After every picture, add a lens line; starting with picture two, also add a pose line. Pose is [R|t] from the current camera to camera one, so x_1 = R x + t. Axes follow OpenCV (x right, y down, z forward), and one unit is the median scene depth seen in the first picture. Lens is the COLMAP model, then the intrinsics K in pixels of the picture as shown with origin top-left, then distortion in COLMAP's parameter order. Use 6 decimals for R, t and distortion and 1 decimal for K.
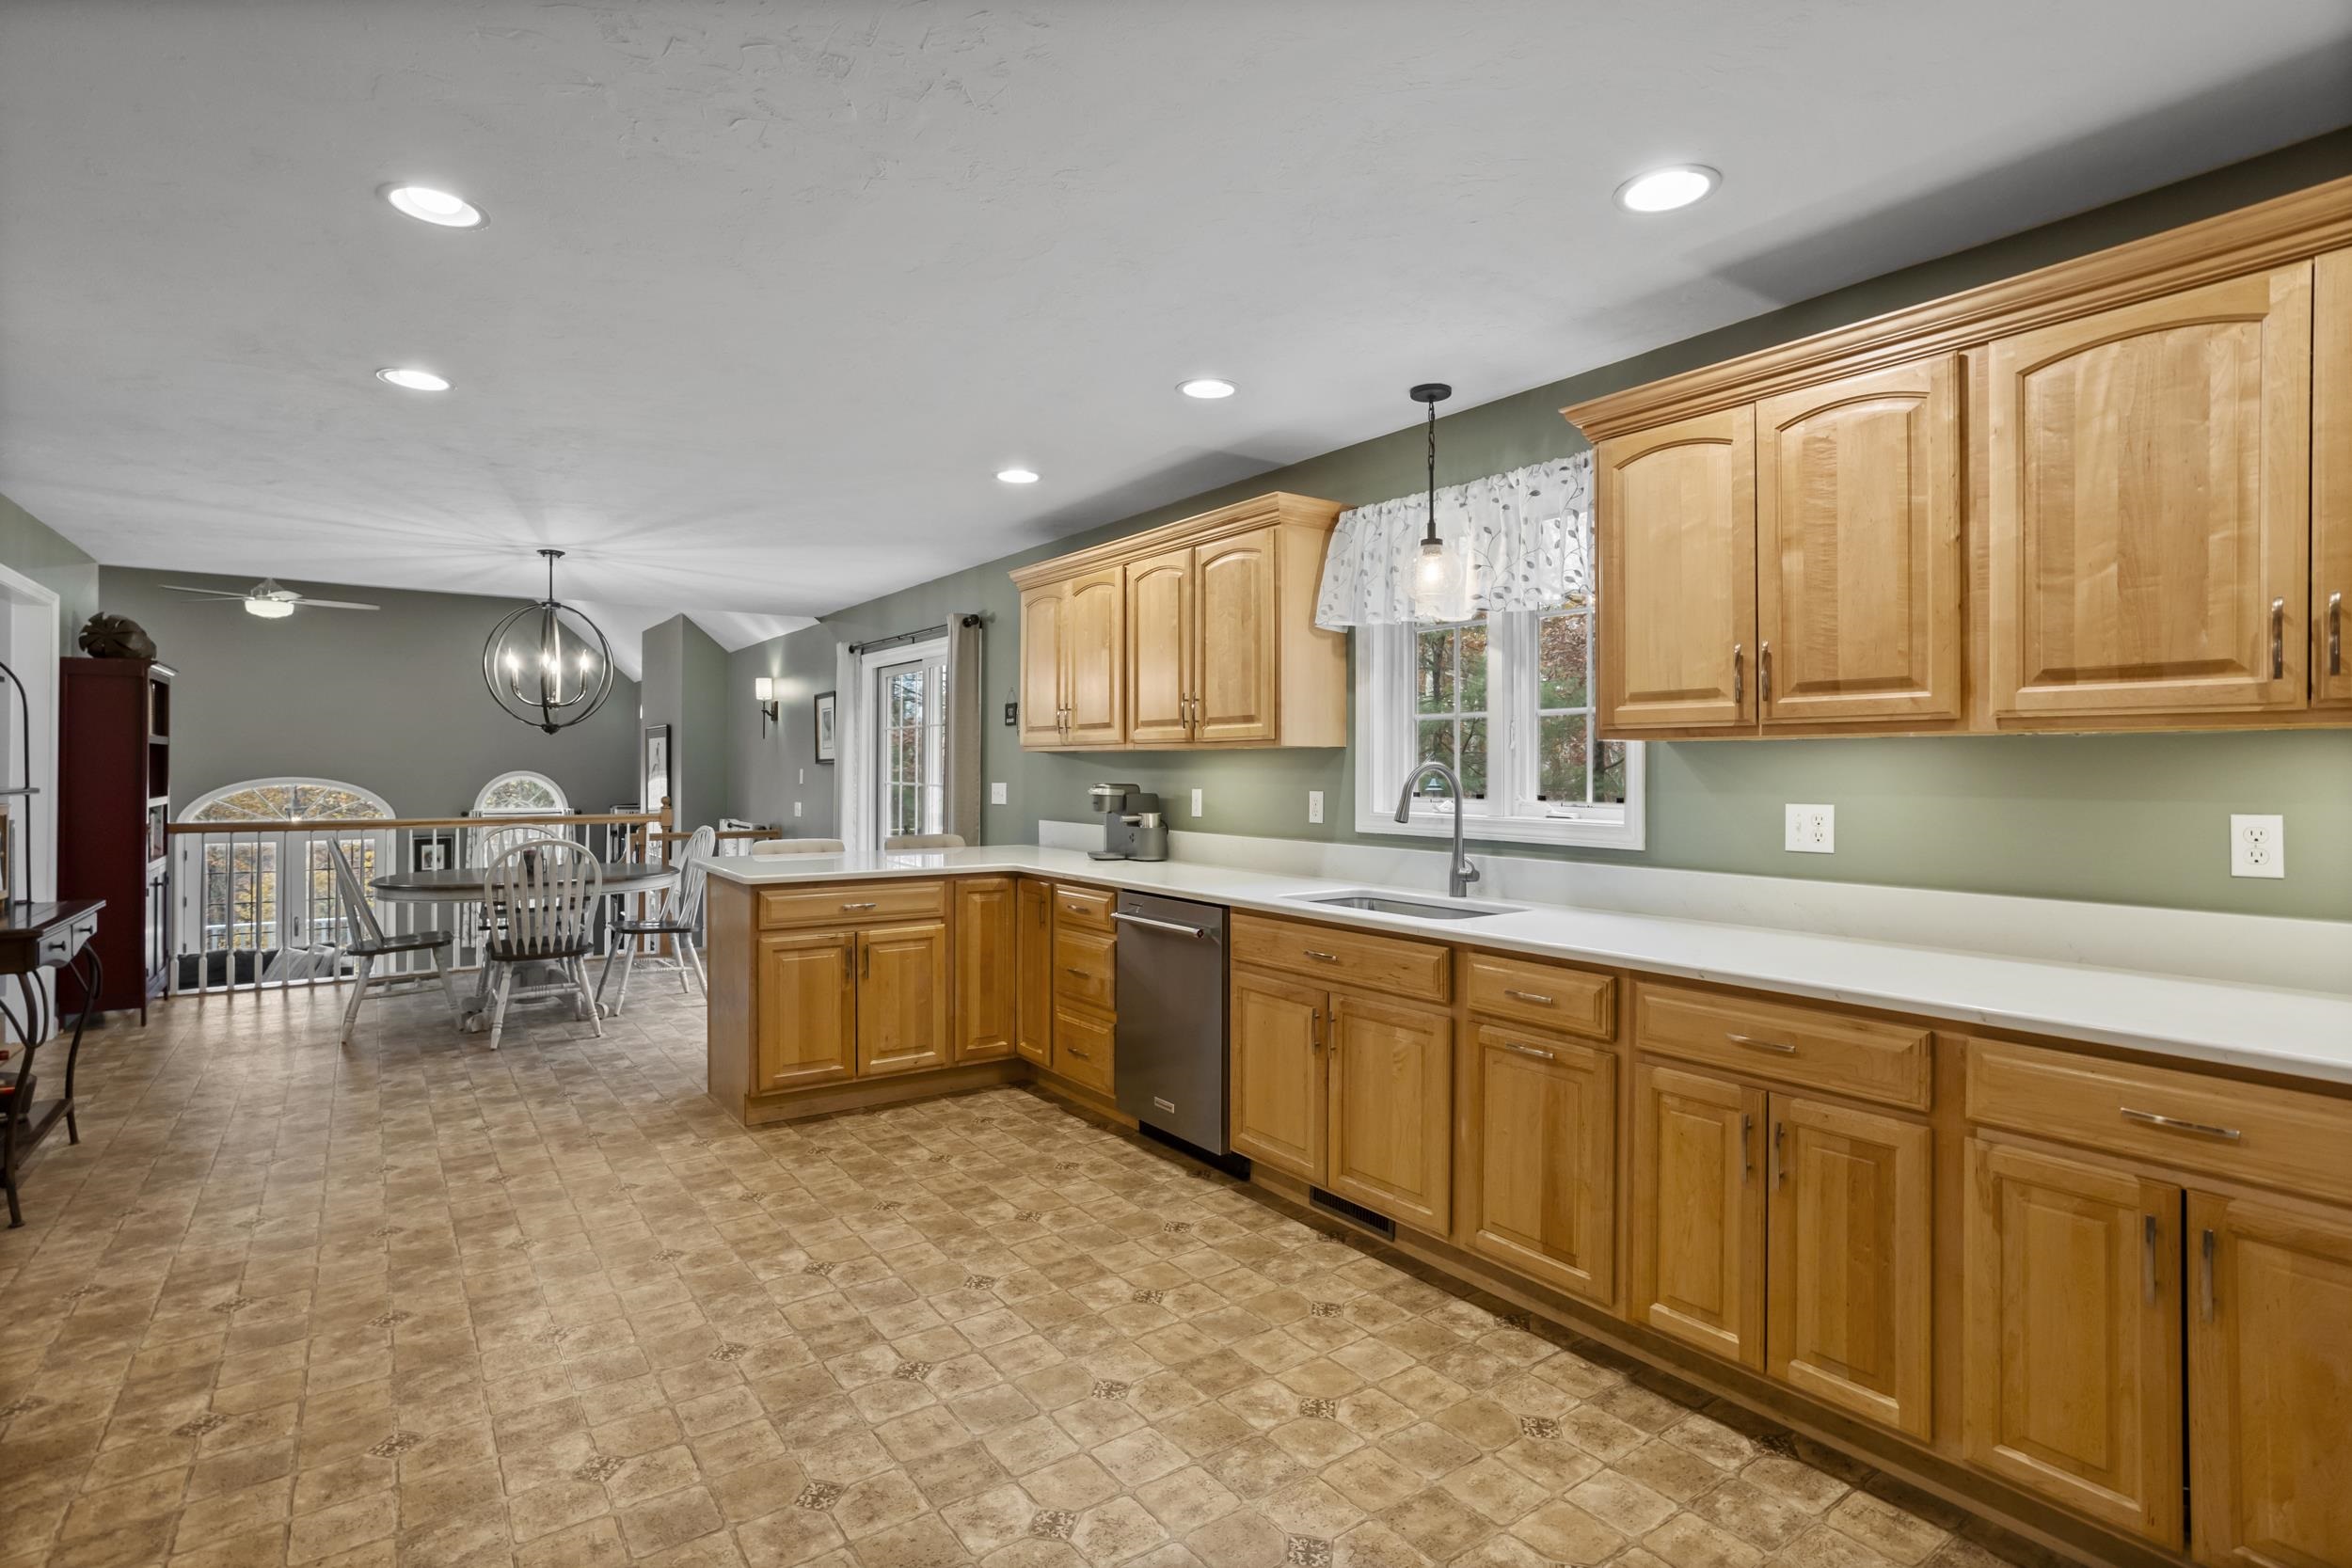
lens RADIAL K [[1142.4, 0, 1181.5], [0, 1142.4, 767.5], [0, 0, 1]] dist [-0.048089, 0.027698]
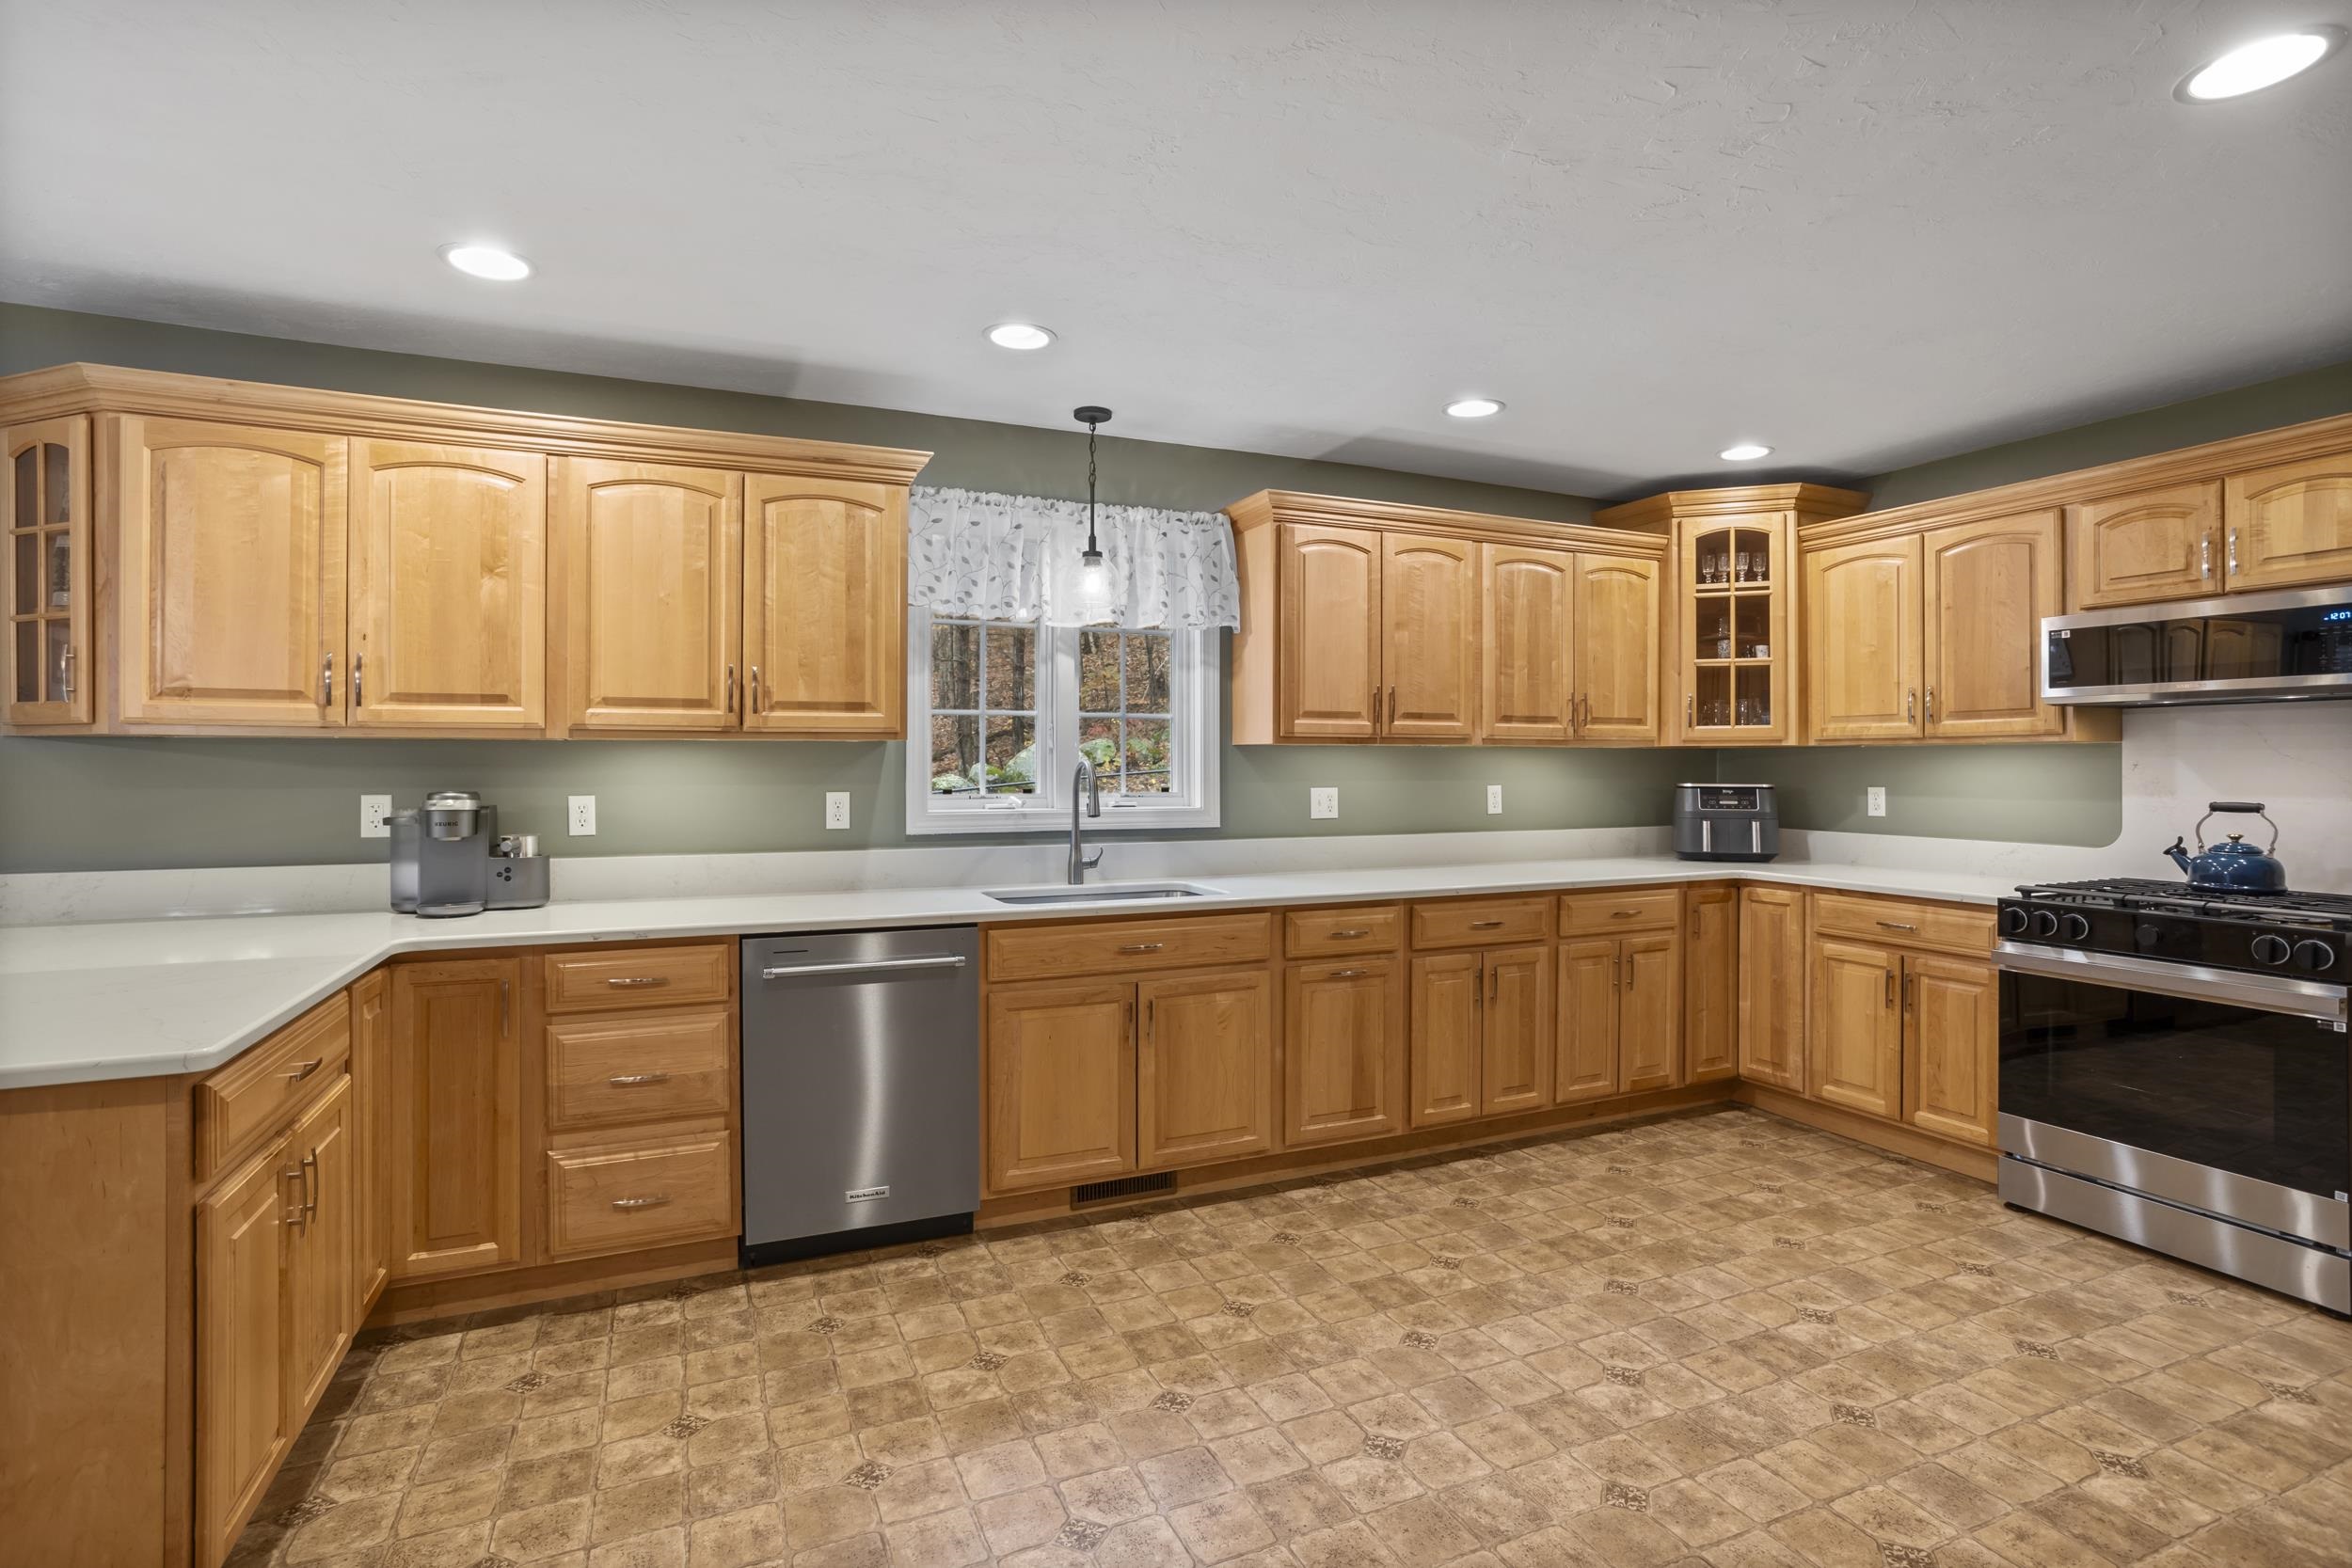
lens RADIAL K [[1142.4, 0, 1176.5], [0, 1142.4, 763.9], [0, 0, 1]] dist [-0.048089, 0.027698]
pose [[0.207285, -0.005222, 0.978267, -0.748114], [-0.000596, 0.999985, 0.005464, -0.005924], [-0.978280, -0.001715, 0.207279, 0.641195]]
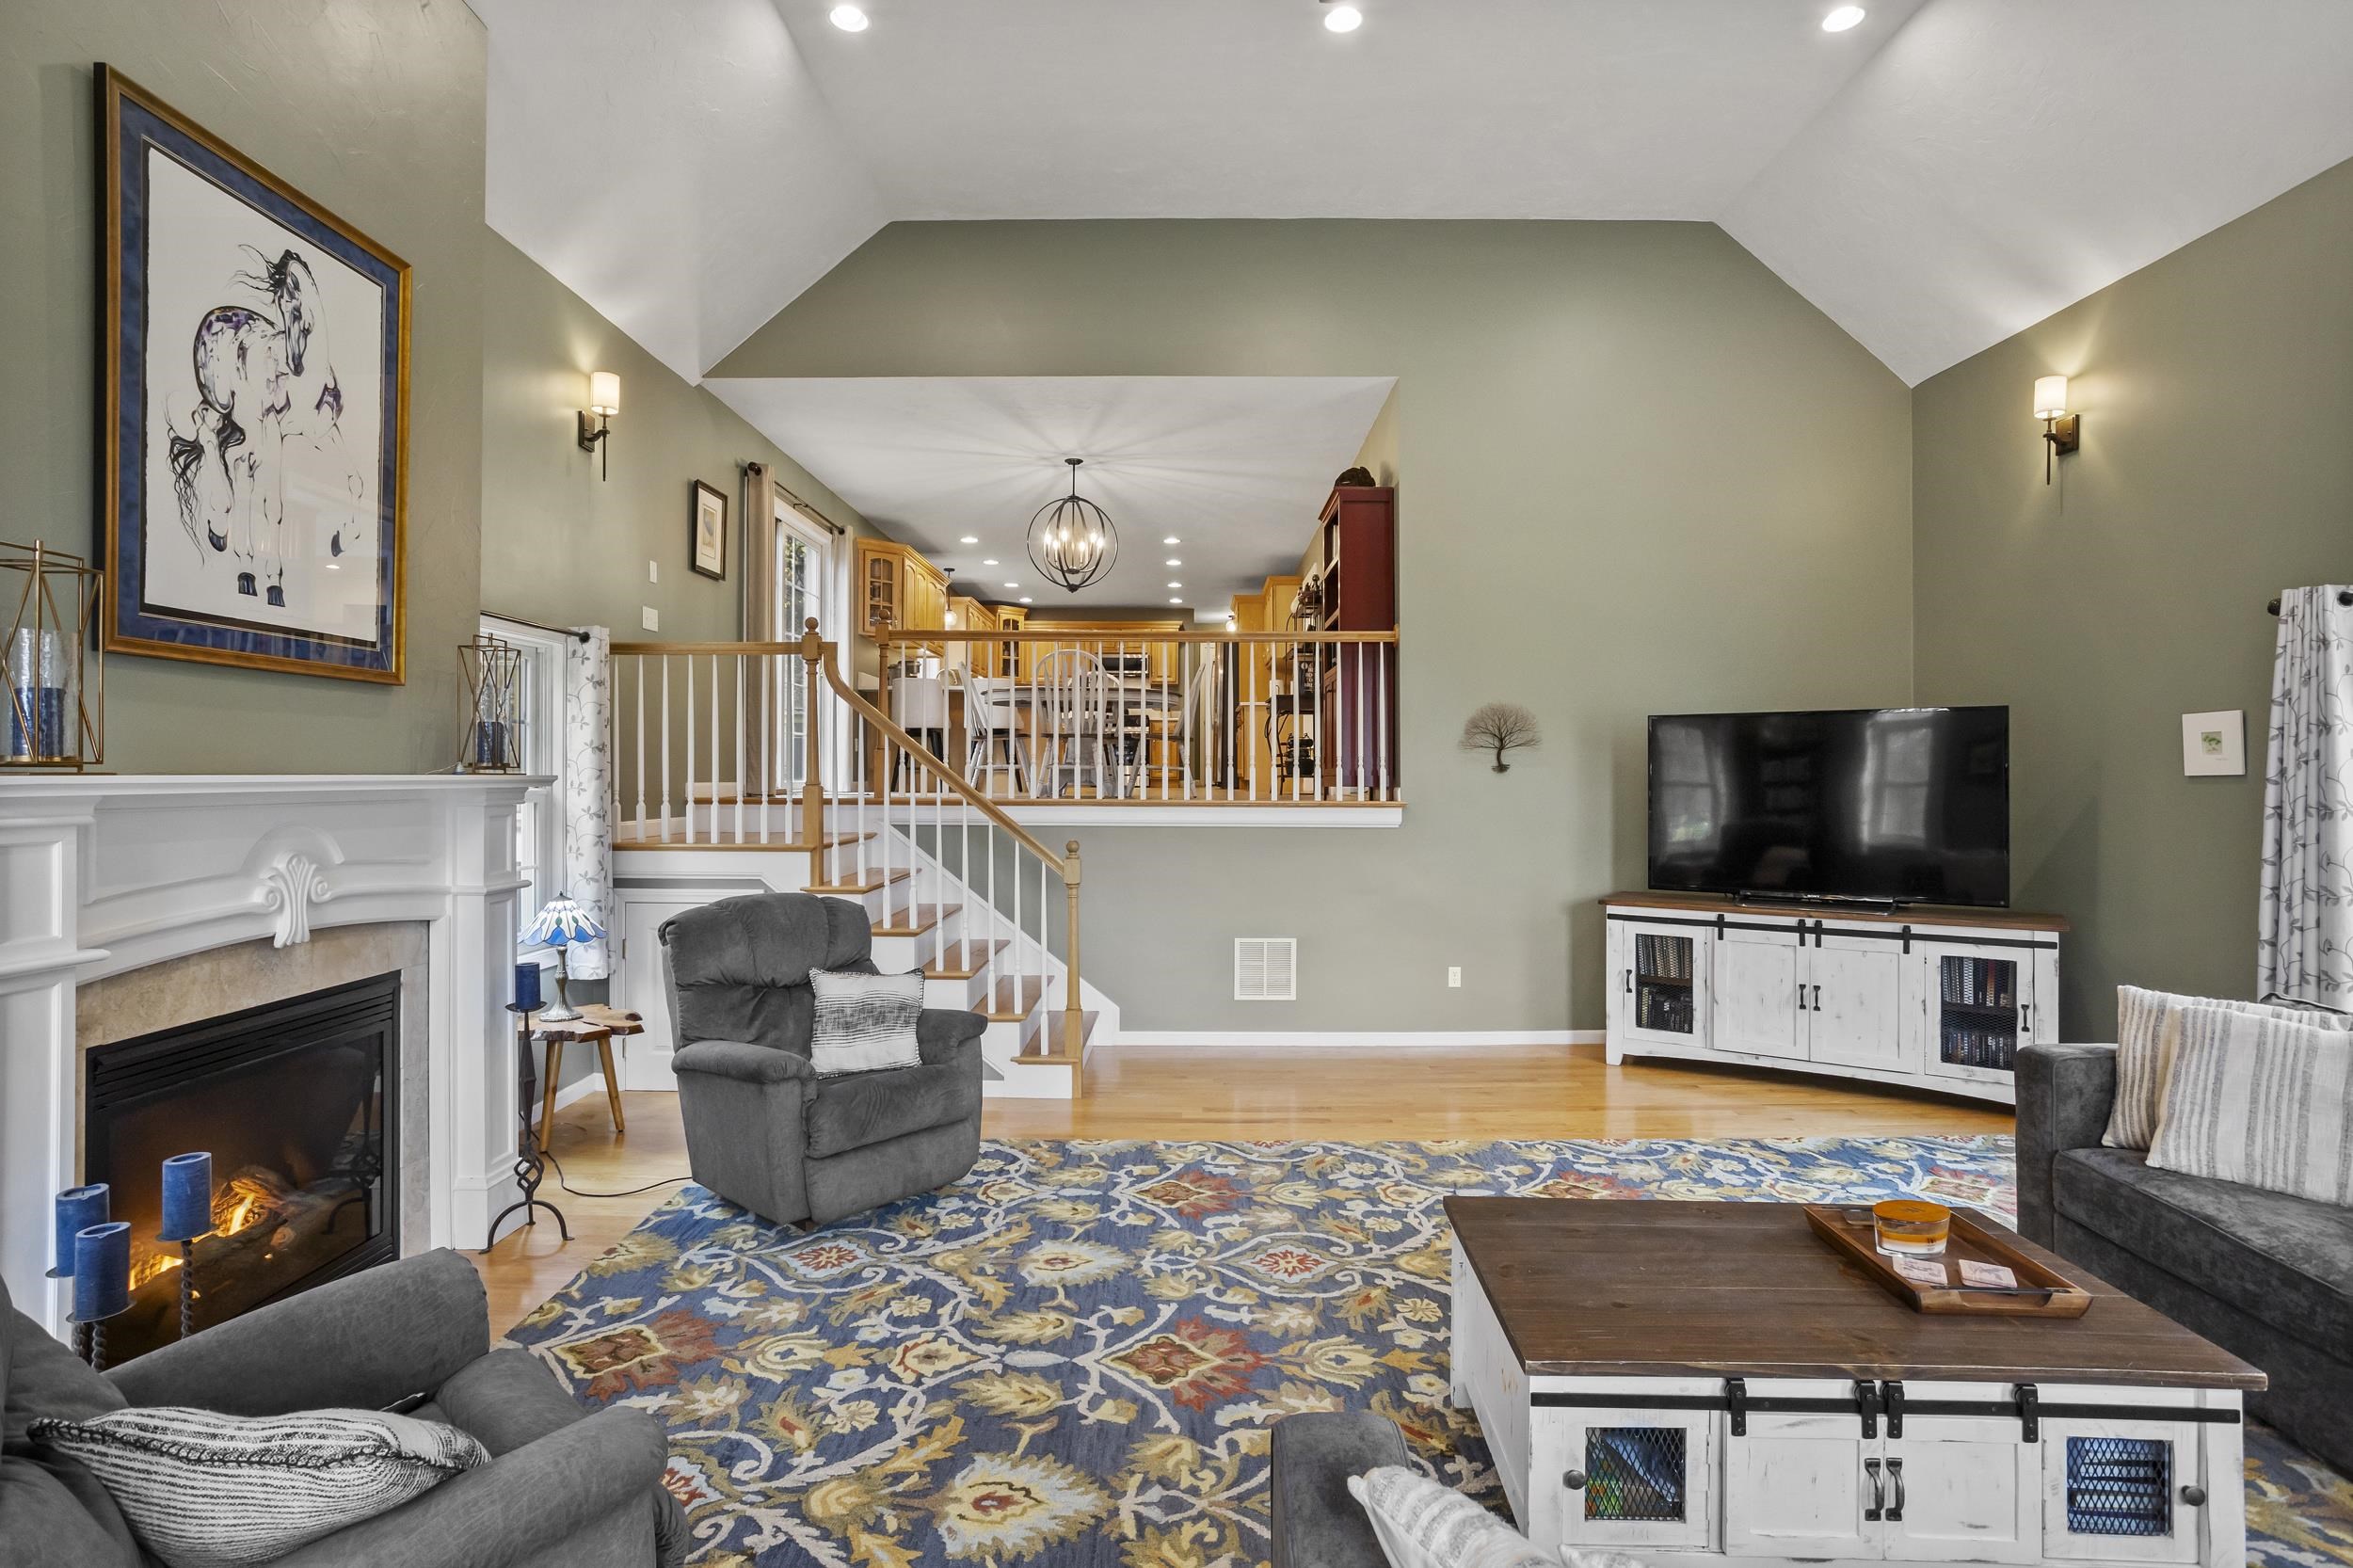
lens RADIAL K [[1143.0, 0, 1193.7], [0, 1143.0, 768.7], [0, 0, 1]] dist [-0.048089, 0.027698]
pose [[-0.817302, -0.000577, 0.576209, -2.334486], [-0.001328, 0.999999, -0.000882, 0.287690], [-0.576208, -0.001486, -0.817302, 3.253223]]
